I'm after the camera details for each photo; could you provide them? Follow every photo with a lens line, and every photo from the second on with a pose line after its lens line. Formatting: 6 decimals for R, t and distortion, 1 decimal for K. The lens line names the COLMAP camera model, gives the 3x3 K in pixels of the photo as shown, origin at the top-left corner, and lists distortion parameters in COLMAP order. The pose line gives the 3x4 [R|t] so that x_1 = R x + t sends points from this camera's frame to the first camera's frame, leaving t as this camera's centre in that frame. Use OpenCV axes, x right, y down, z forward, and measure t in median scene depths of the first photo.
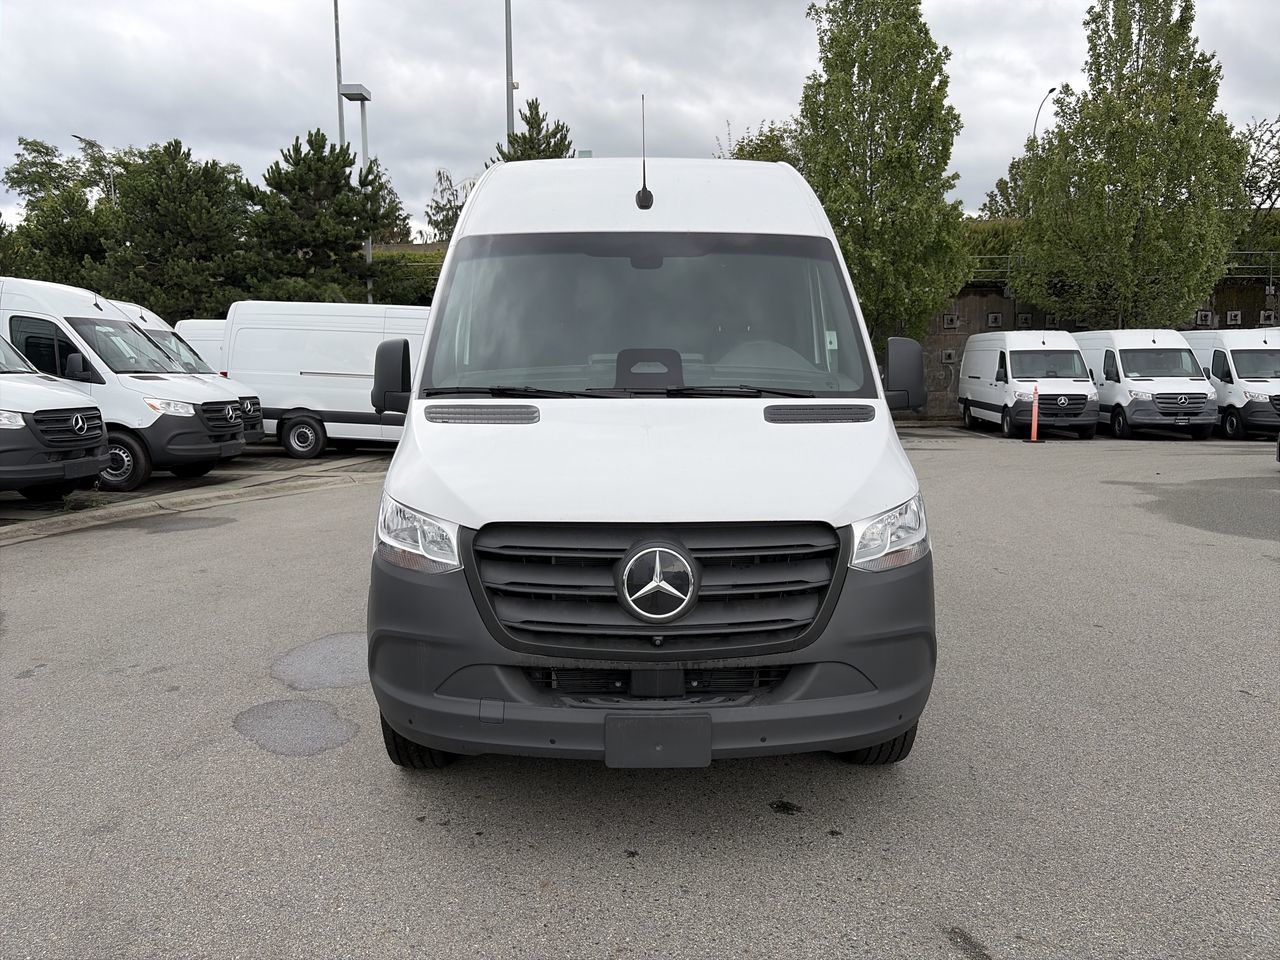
lens RADIAL K [[975.0, 0, 641.9], [0, 975.0, 484.6], [0, 0, 1]] dist [0.035603, -0.033124]
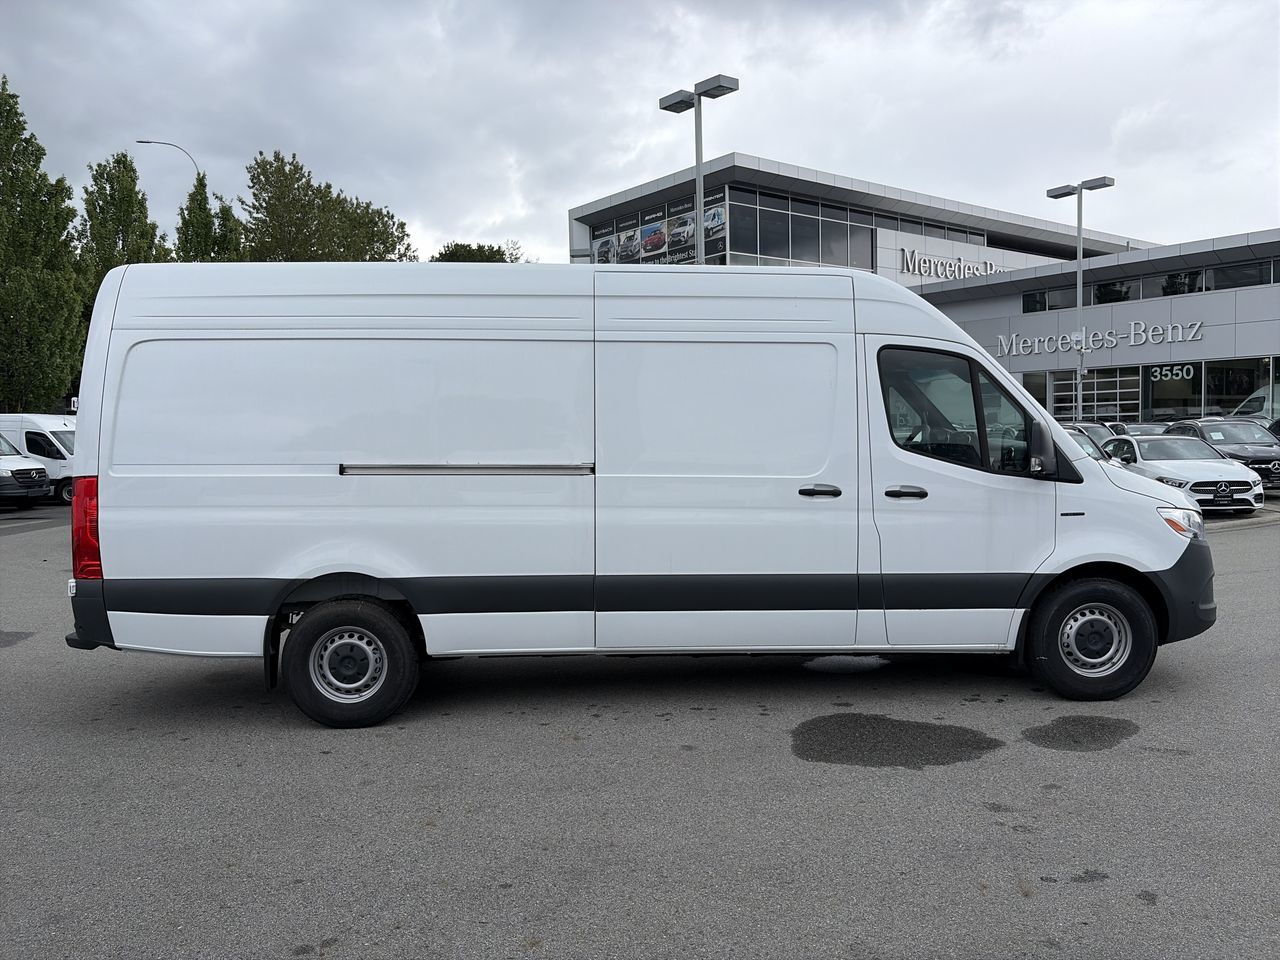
lens RADIAL K [[975.0, 0, 649.9], [0, 975.0, 489.0], [0, 0, 1]] dist [0.035603, -0.033124]
pose [[-0.032311, -0.050009, 0.998226, -0.618636], [0.130440, 0.989994, 0.053819, -0.076726], [-0.990930, 0.131948, -0.025464, 0.611821]]
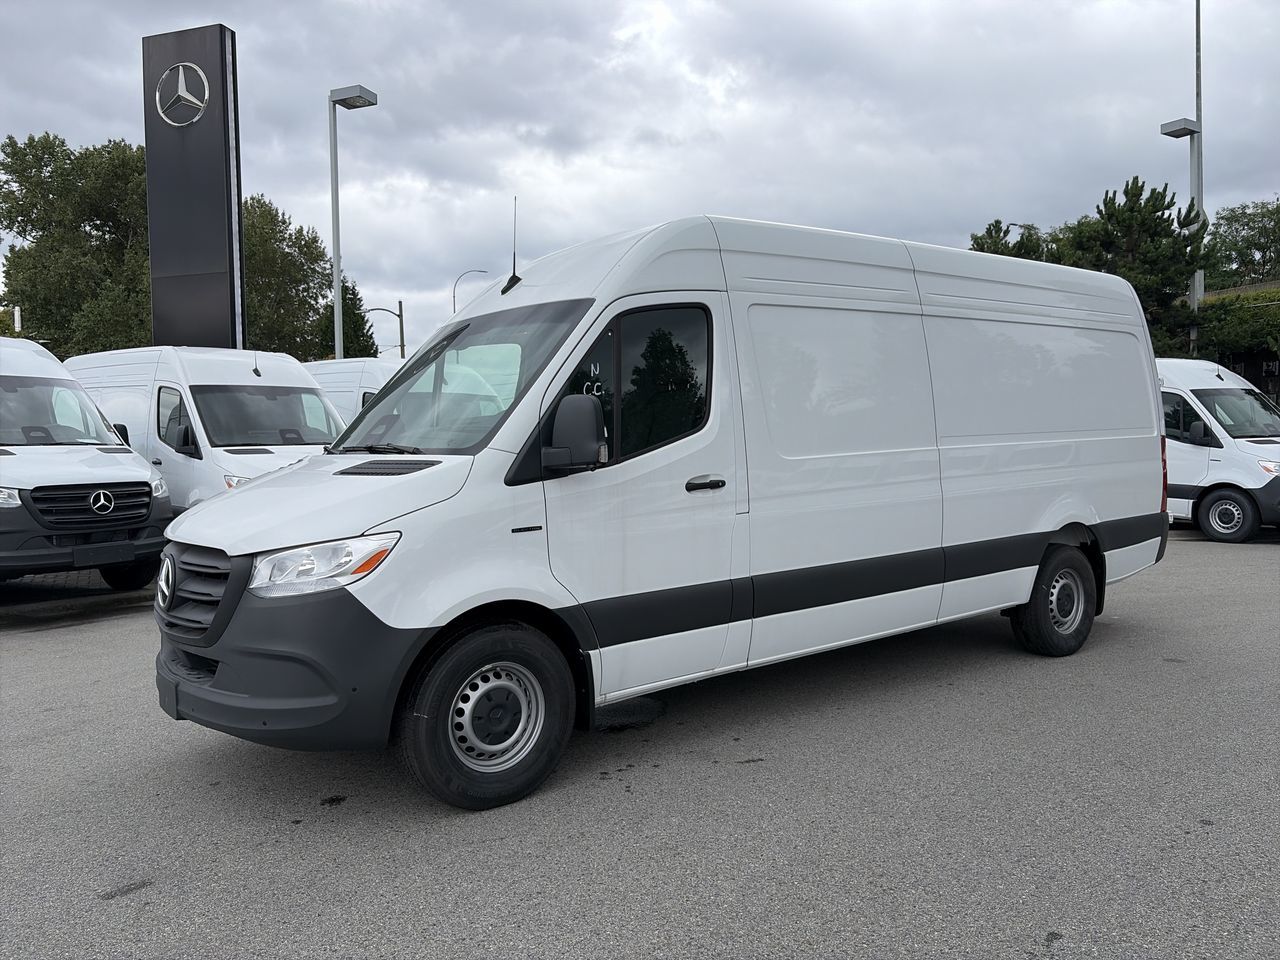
lens RADIAL K [[975.0, 0, 626.0], [0, 975.0, 485.0], [0, 0, 1]] dist [0.035603, -0.033124]
pose [[0.586946, 0.021850, -0.809331, 0.419799], [-0.072916, 0.997000, -0.025964, -0.014177], [0.806336, 0.074253, 0.586778, 0.182476]]
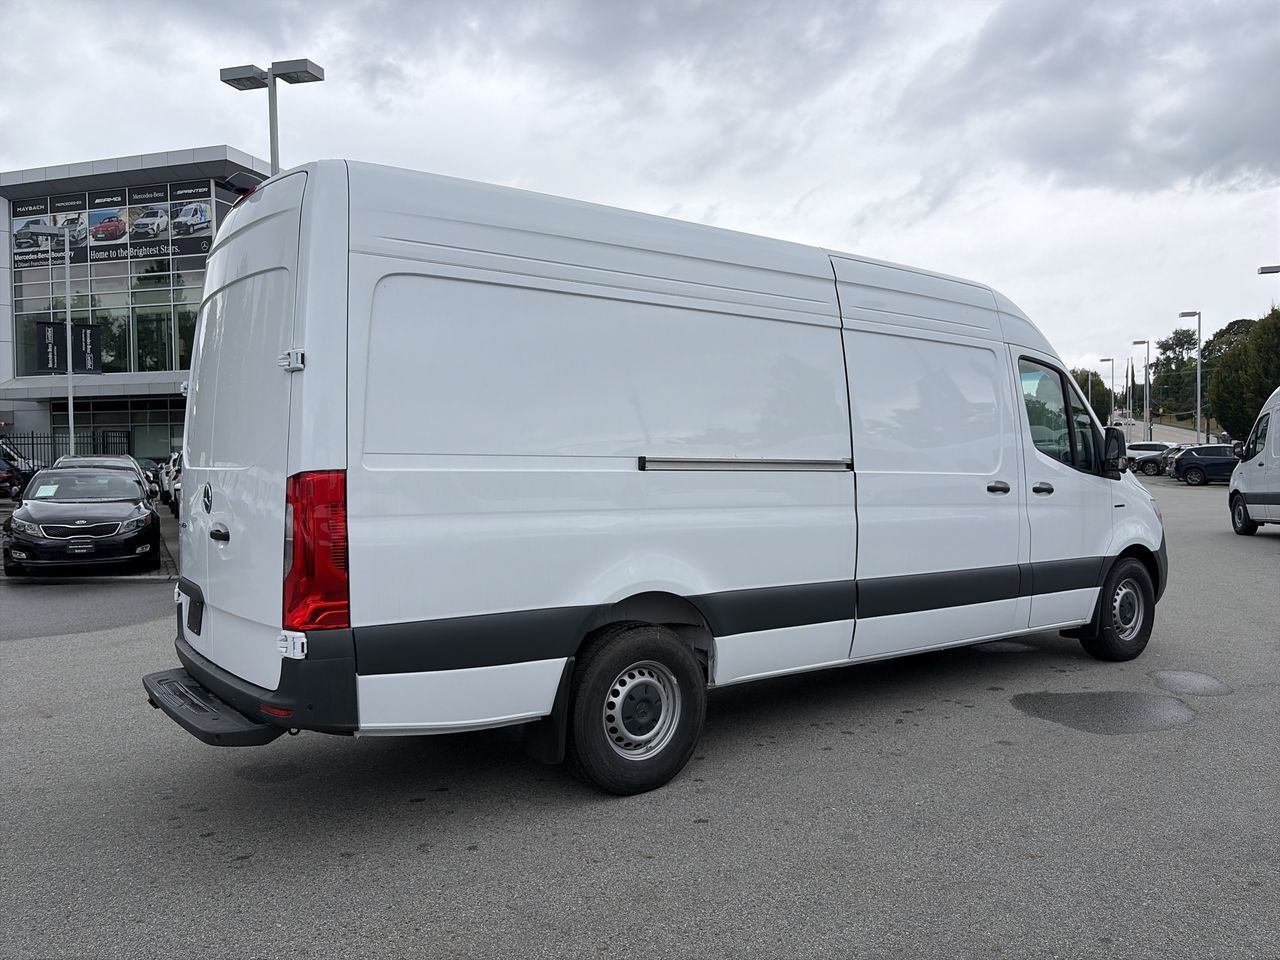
lens RADIAL K [[975.0, 0, 645.1], [0, 975.0, 488.4], [0, 0, 1]] dist [0.035603, -0.033124]
pose [[-0.588400, -0.016410, 0.808404, -0.428274], [0.102137, 0.990277, 0.094442, -0.108503], [-0.802093, 0.138138, -0.581003, 0.997017]]
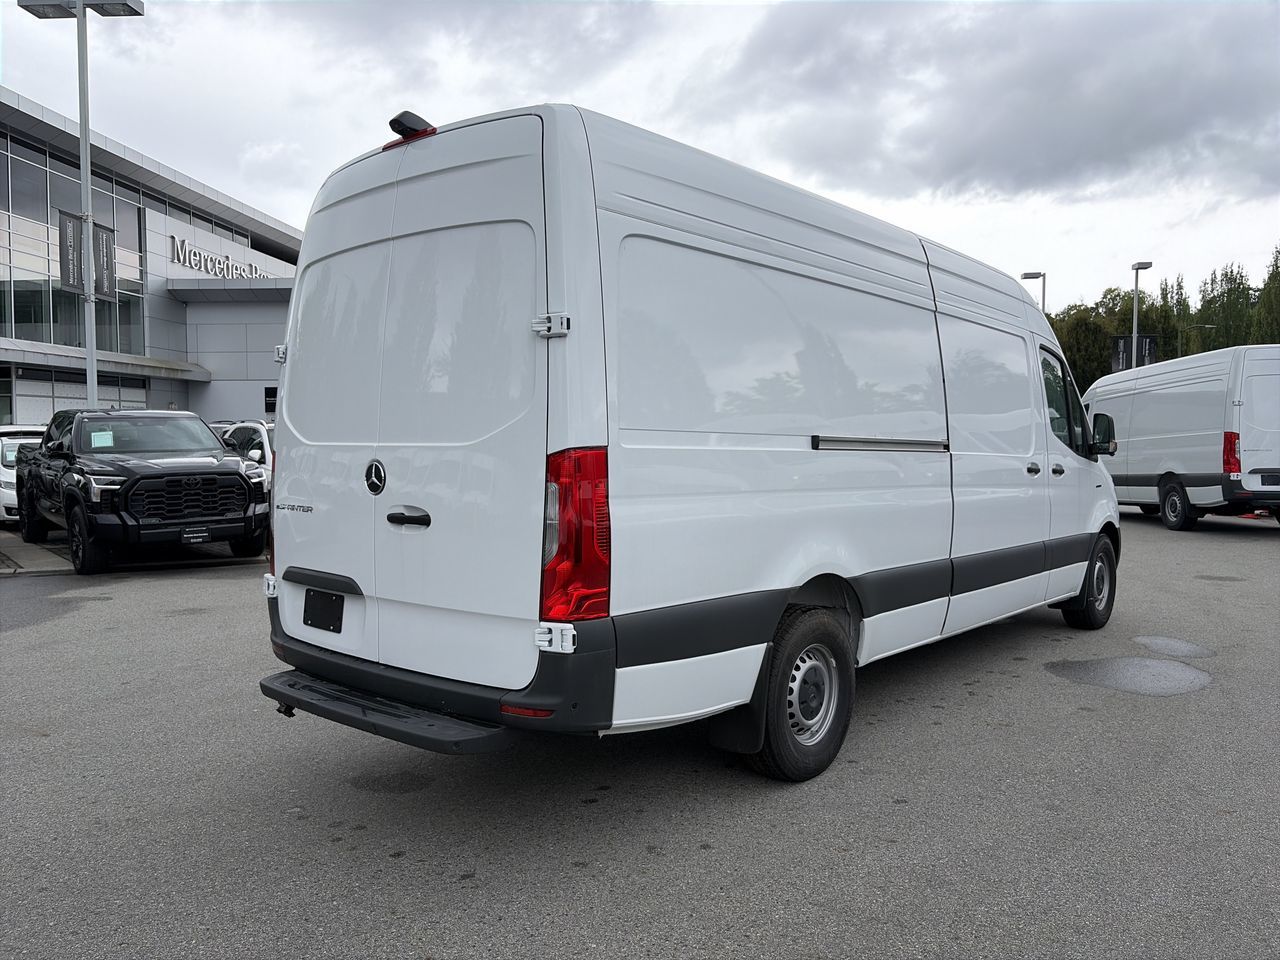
lens RADIAL K [[975.0, 0, 639.6], [0, 975.0, 483.2], [0, 0, 1]] dist [0.035603, -0.033124]
pose [[-0.749077, -0.025222, 0.662003, -0.307652], [0.077837, 0.989003, 0.125756, -0.119872], [-0.657895, 0.145729, -0.738876, 1.105150]]
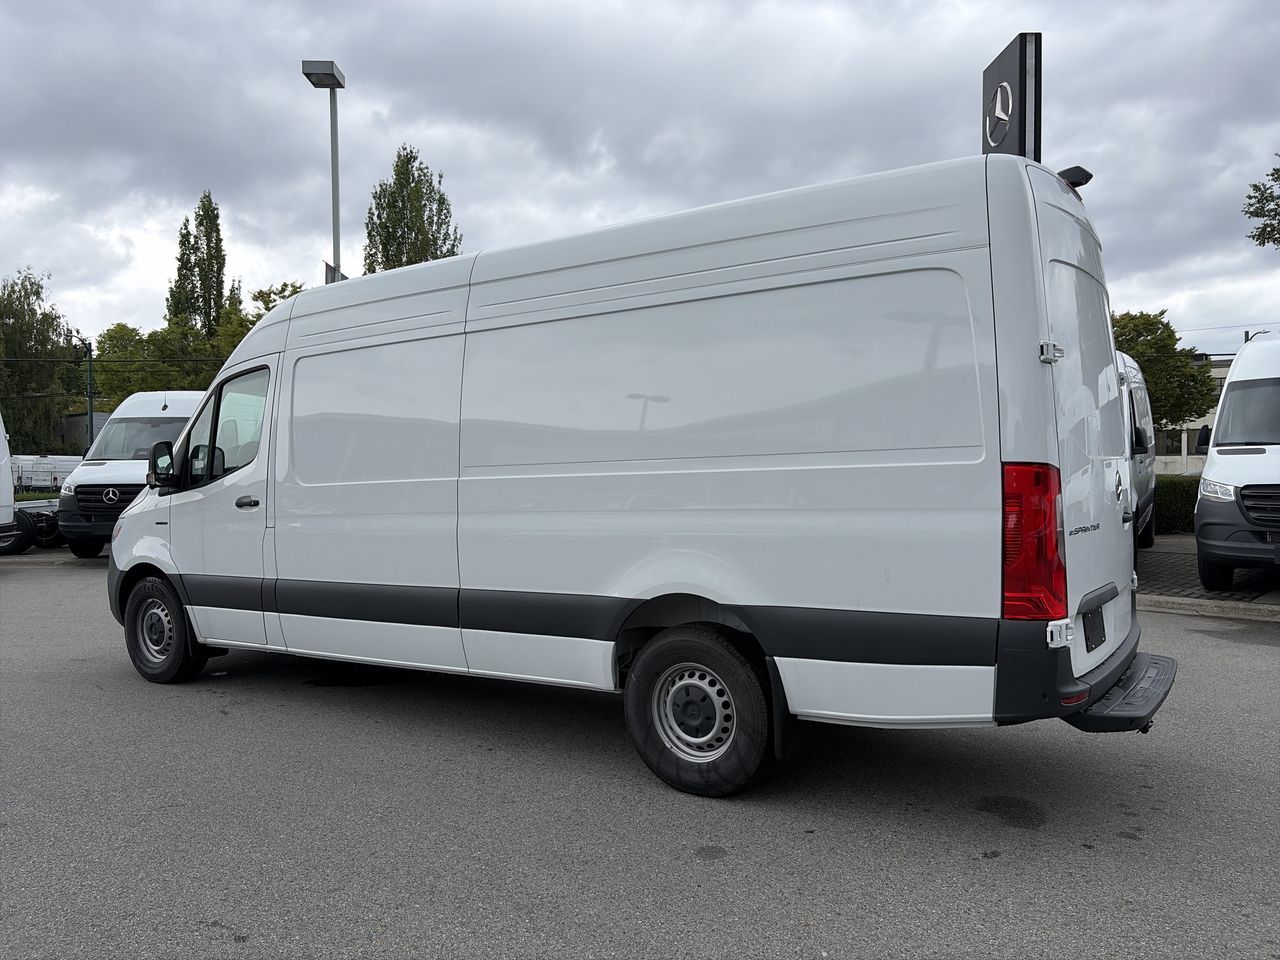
lens RADIAL K [[975.0, 0, 638.6], [0, 975.0, 484.8], [0, 0, 1]] dist [0.035603, -0.033124]
pose [[-0.572542, 0.032304, -0.819239, 0.432682], [-0.073224, 0.993216, 0.090338, -0.107979], [0.816599, 0.111710, -0.566292, 0.976718]]
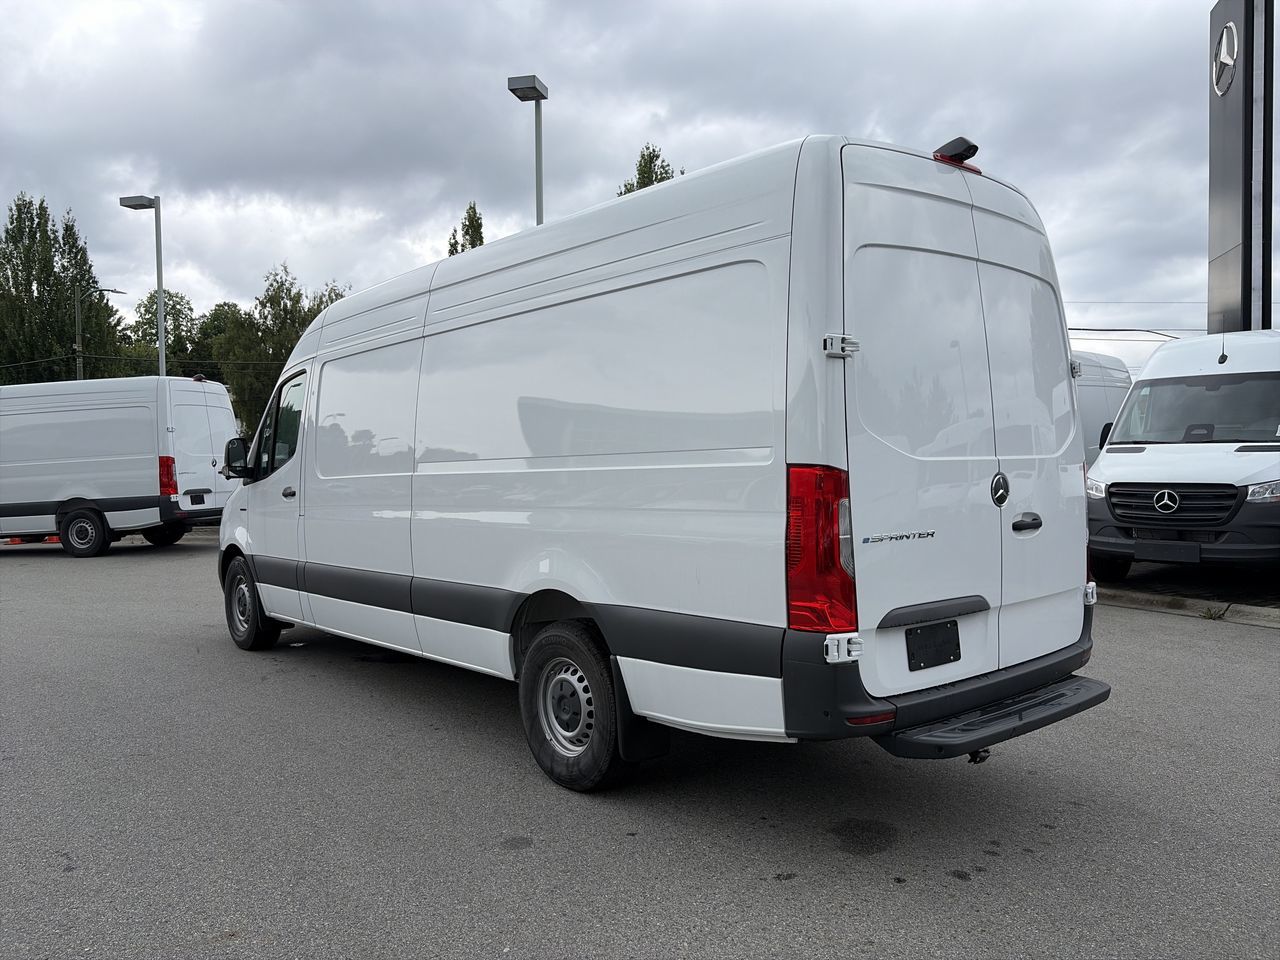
lens RADIAL K [[975.0, 0, 638.5], [0, 975.0, 481.1], [0, 0, 1]] dist [0.035603, -0.033124]
pose [[-0.771789, 0.030676, -0.635138, 0.323978], [-0.054779, 0.991915, 0.114472, -0.122579], [0.633515, 0.123141, -0.763869, 1.100375]]
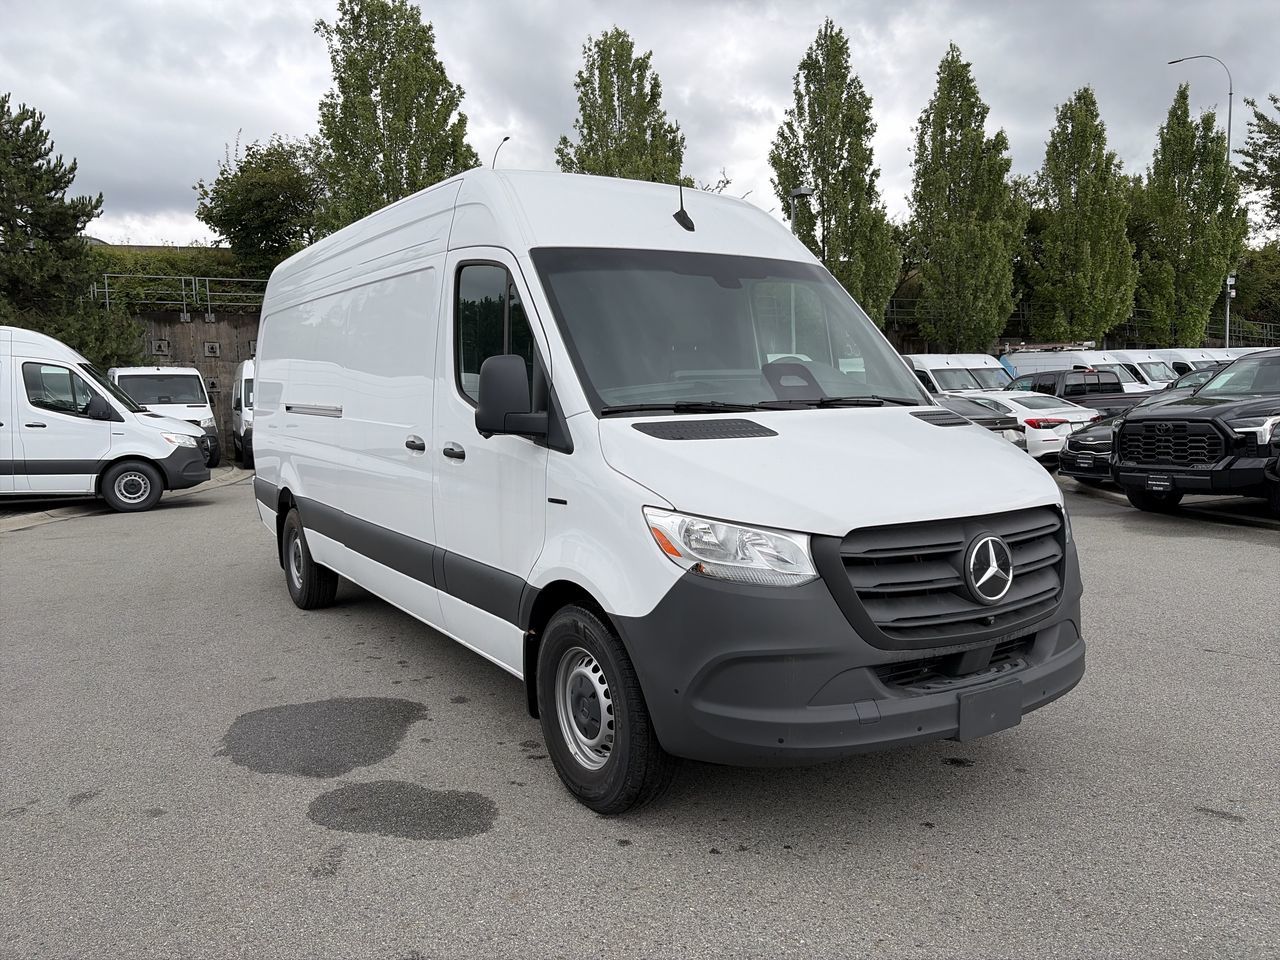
lens RADIAL K [[975.0, 0, 641.3], [0, 975.0, 486.6], [0, 0, 1]] dist [0.035603, -0.033124]
pose [[0.853612, -0.065627, 0.516759, -0.239240], [0.078725, 0.996890, -0.003440, -0.005350], [-0.514927, 0.043618, 0.856124, 0.063430]]
